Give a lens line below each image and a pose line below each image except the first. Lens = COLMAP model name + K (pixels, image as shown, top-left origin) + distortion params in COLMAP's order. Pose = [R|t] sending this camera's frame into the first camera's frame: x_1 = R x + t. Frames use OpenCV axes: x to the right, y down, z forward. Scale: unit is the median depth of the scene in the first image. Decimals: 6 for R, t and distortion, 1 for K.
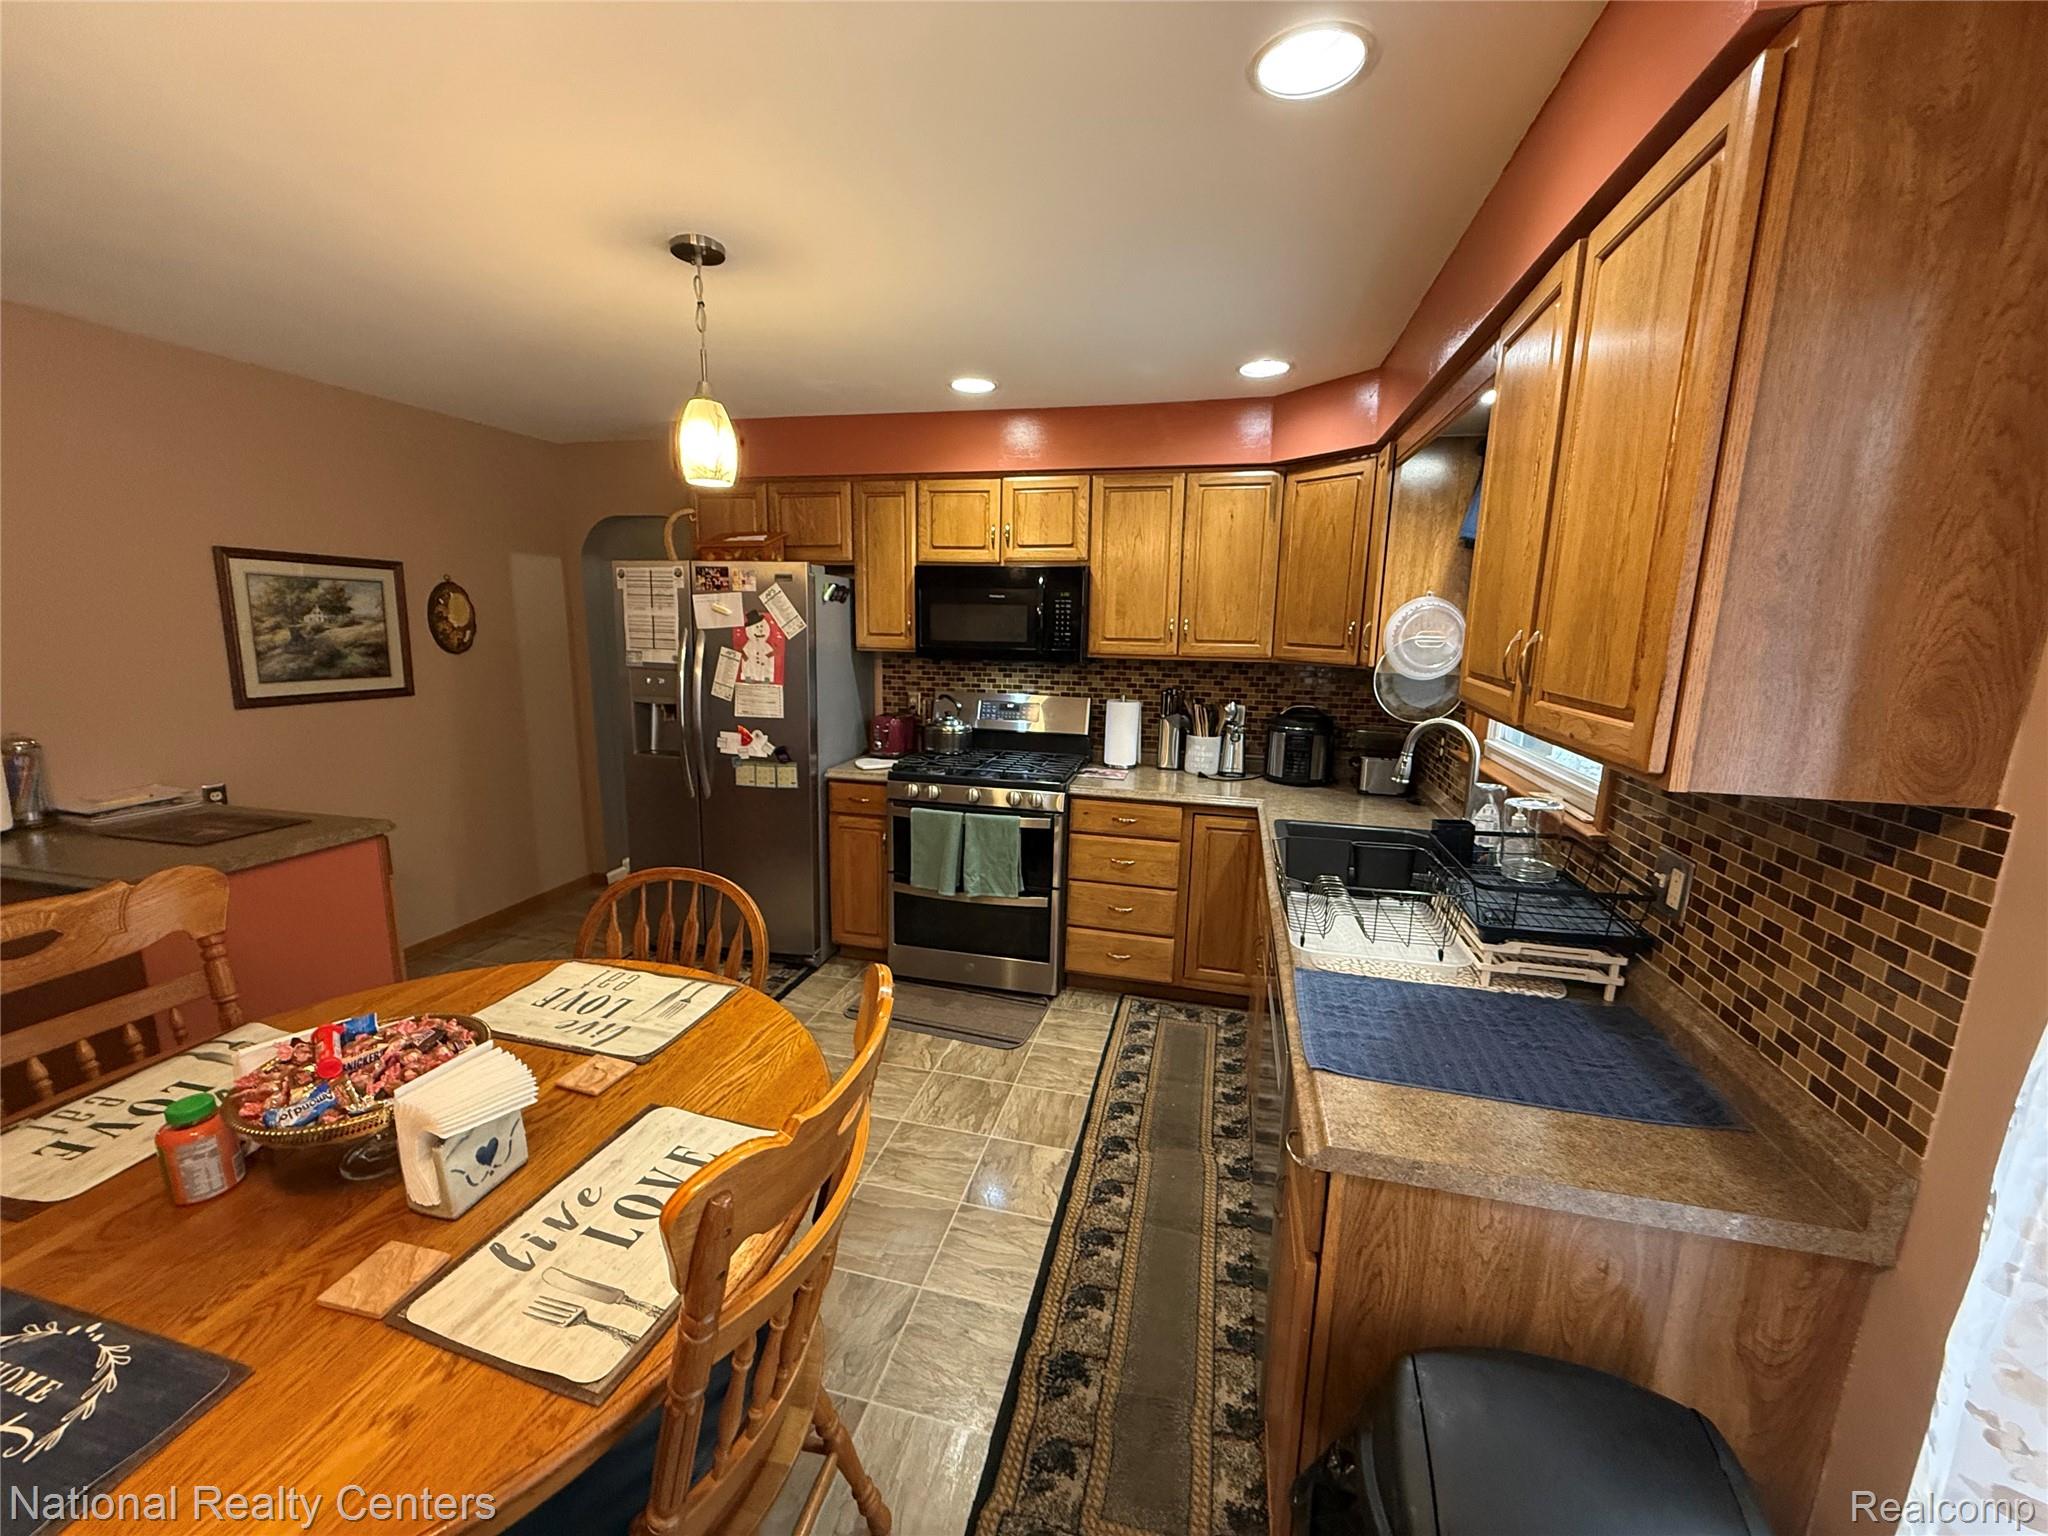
lens RADIAL K [[812.5, 0, 1022.4], [0, 812.5, 766.9], [0, 0, 1]] dist [0.000333, -0.000103]
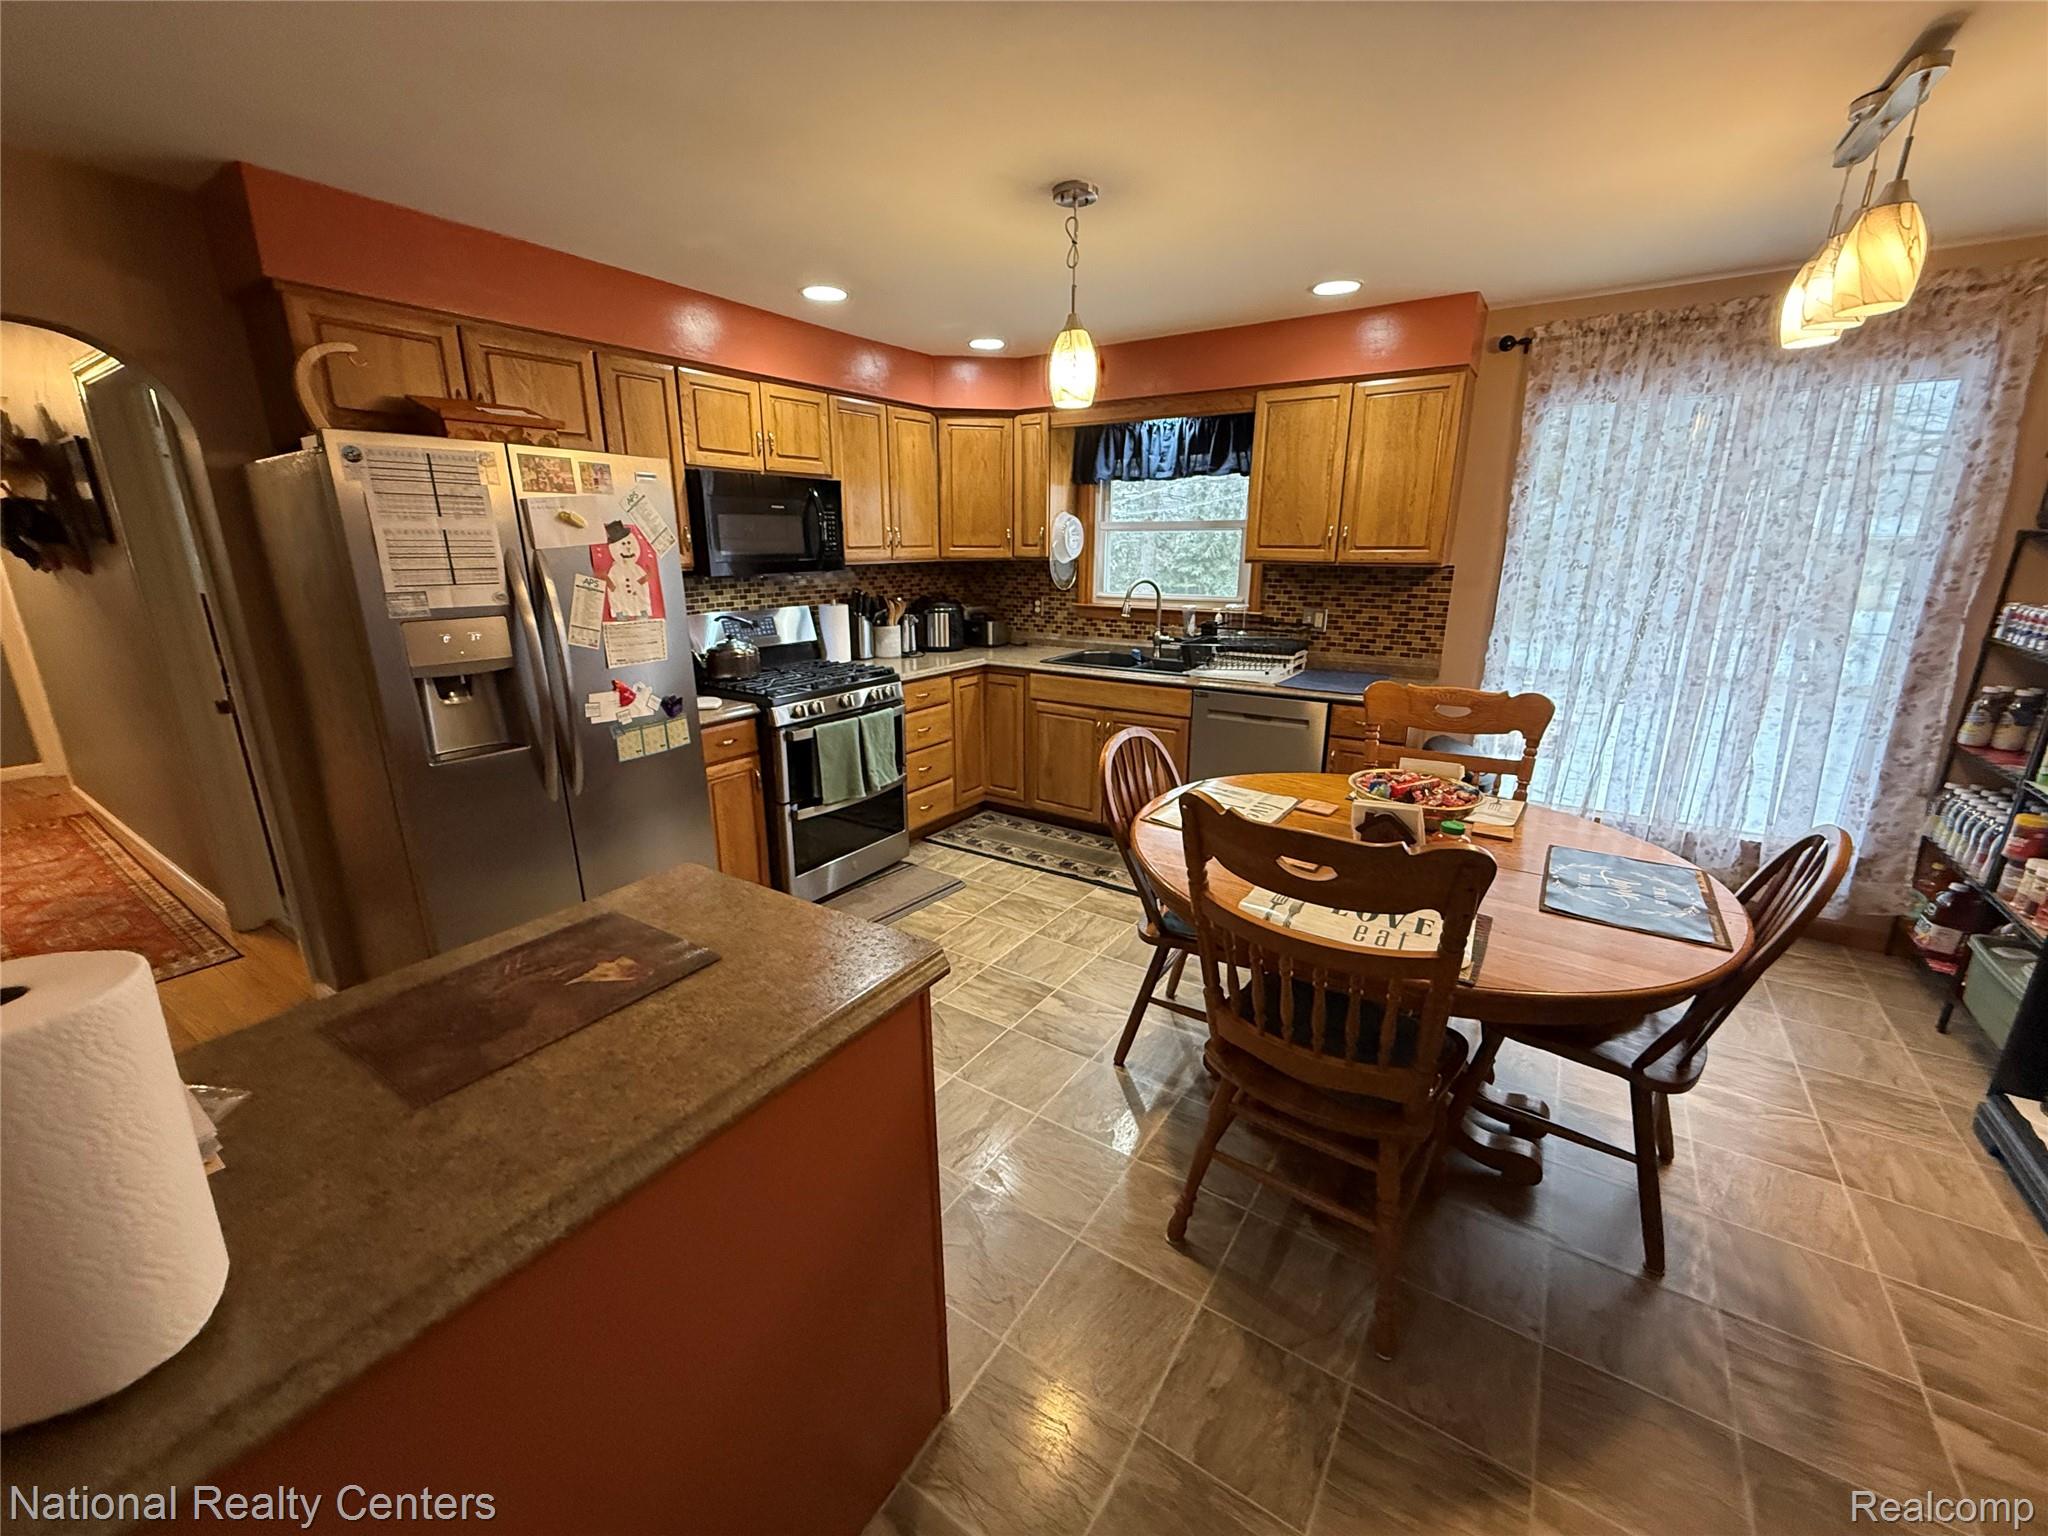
lens RADIAL K [[812.5, 0, 1019.8], [0, 812.5, 768.3], [0, 0, 1]] dist [0.000333, -0.000103]
pose [[0.336522, -0.273332, 0.901134, -0.934102], [0.183581, 0.957629, 0.221911, -0.072671], [-0.923608, 0.090753, 0.372442, 0.399848]]
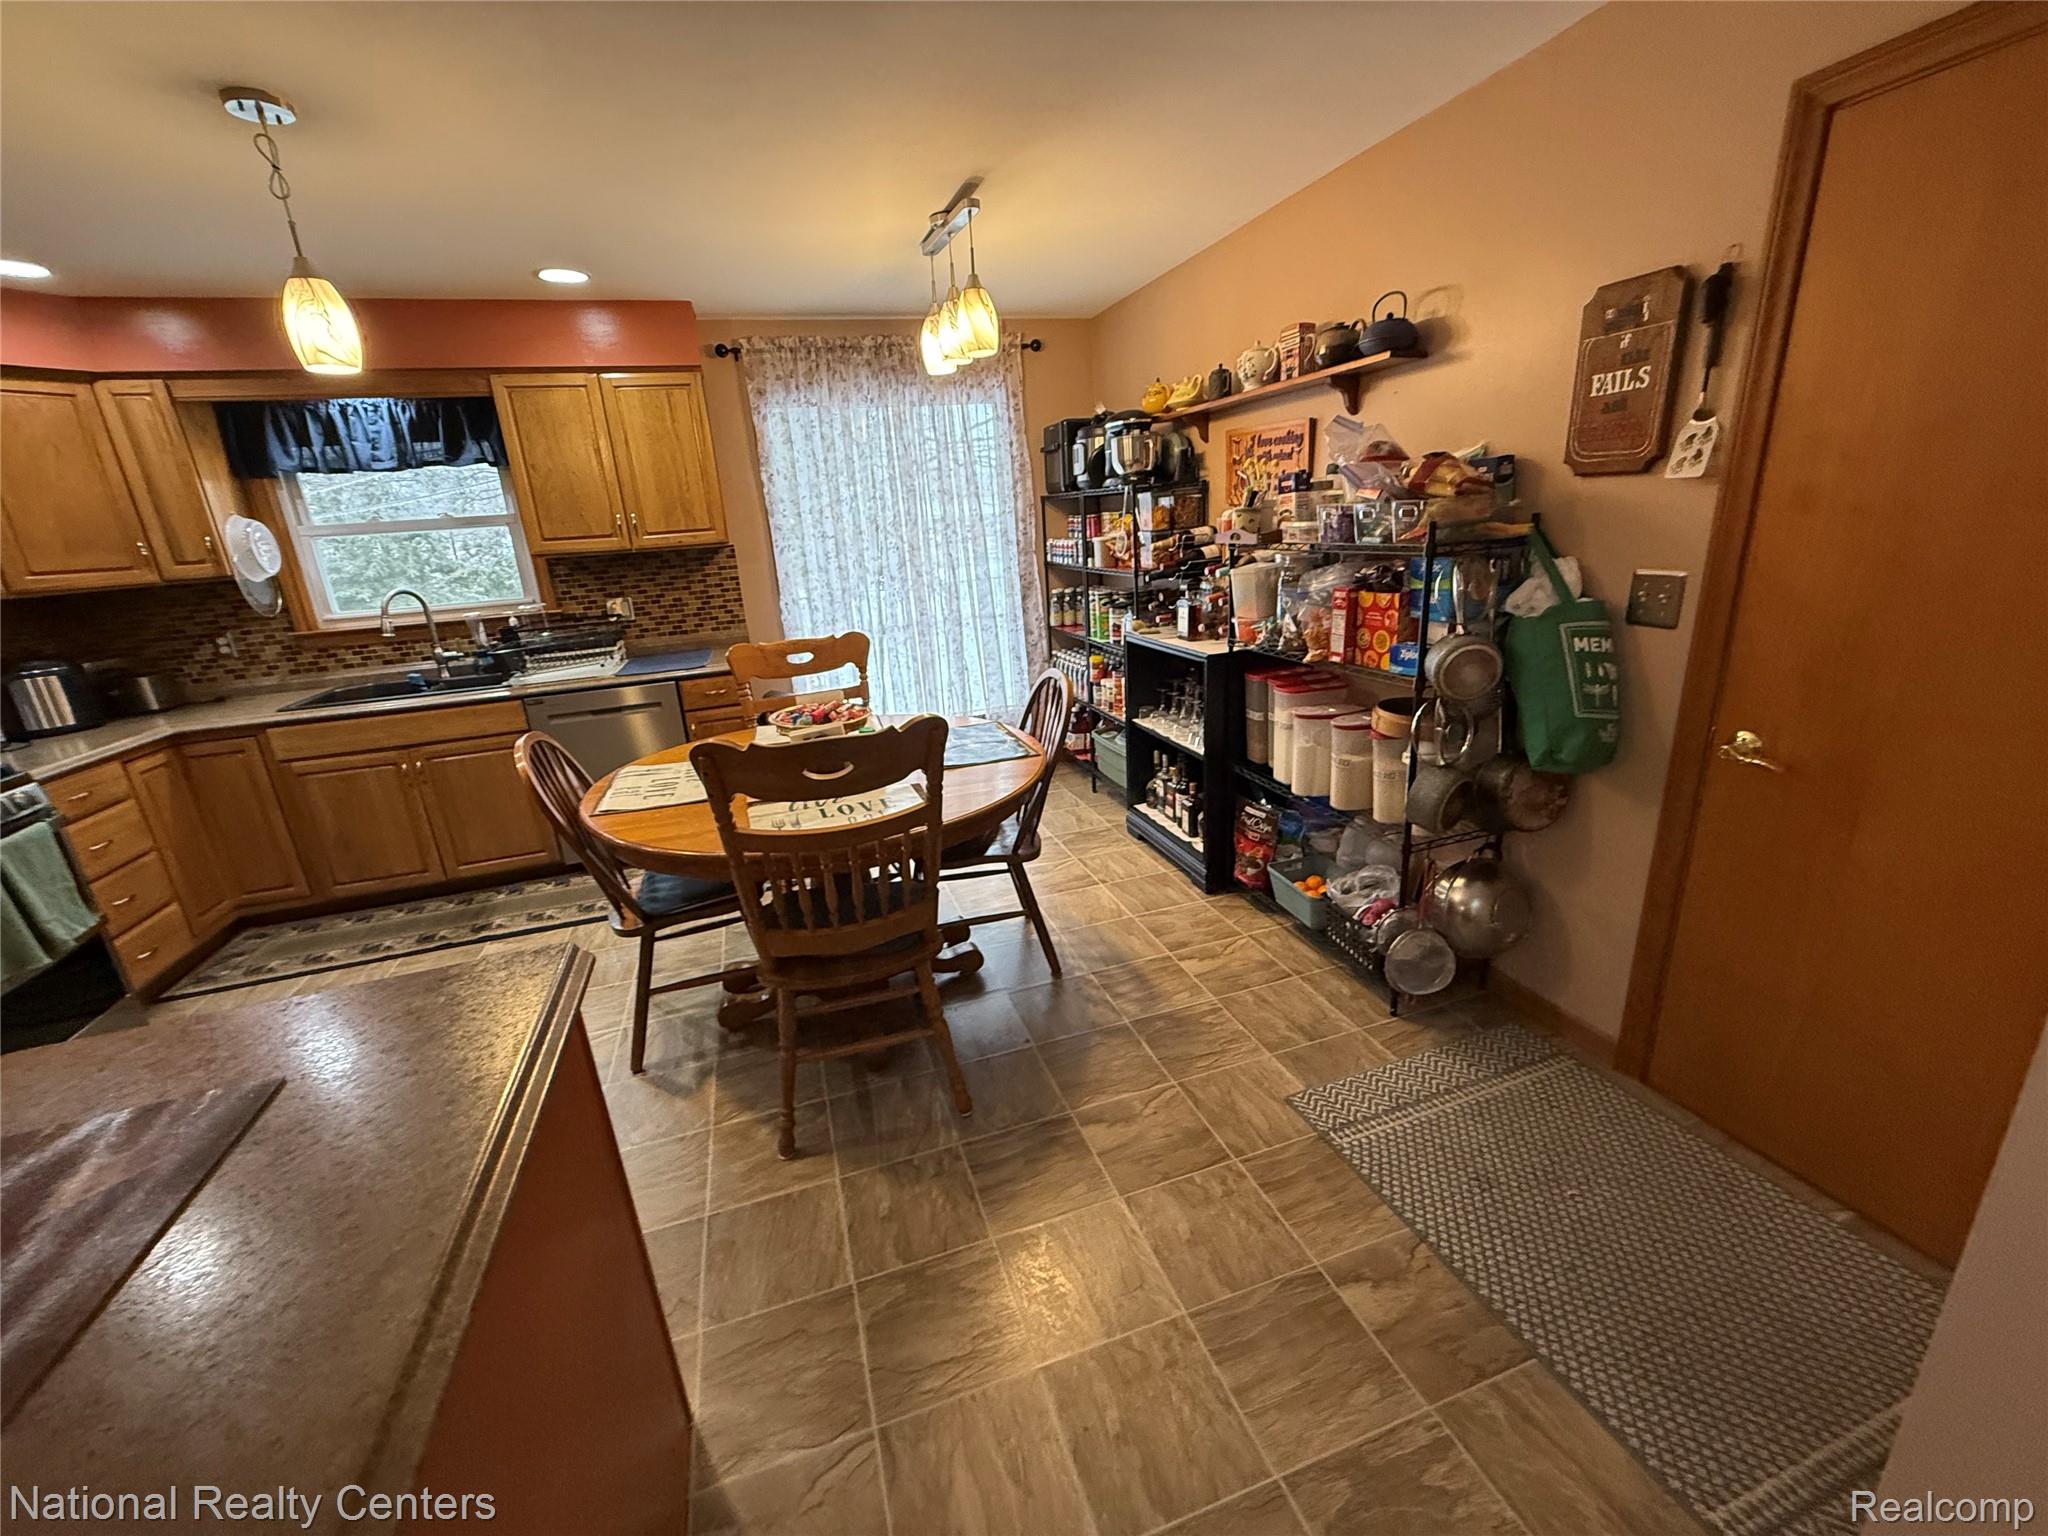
lens RADIAL K [[812.5, 0, 1017.3], [0, 812.5, 768.4], [0, 0, 1]] dist [0.000333, -0.000103]
pose [[-0.529858, -0.238256, 0.813931, -0.998289], [0.212872, 0.891640, 0.399579, -0.082576], [-0.820936, 0.384984, -0.421725, 0.539273]]
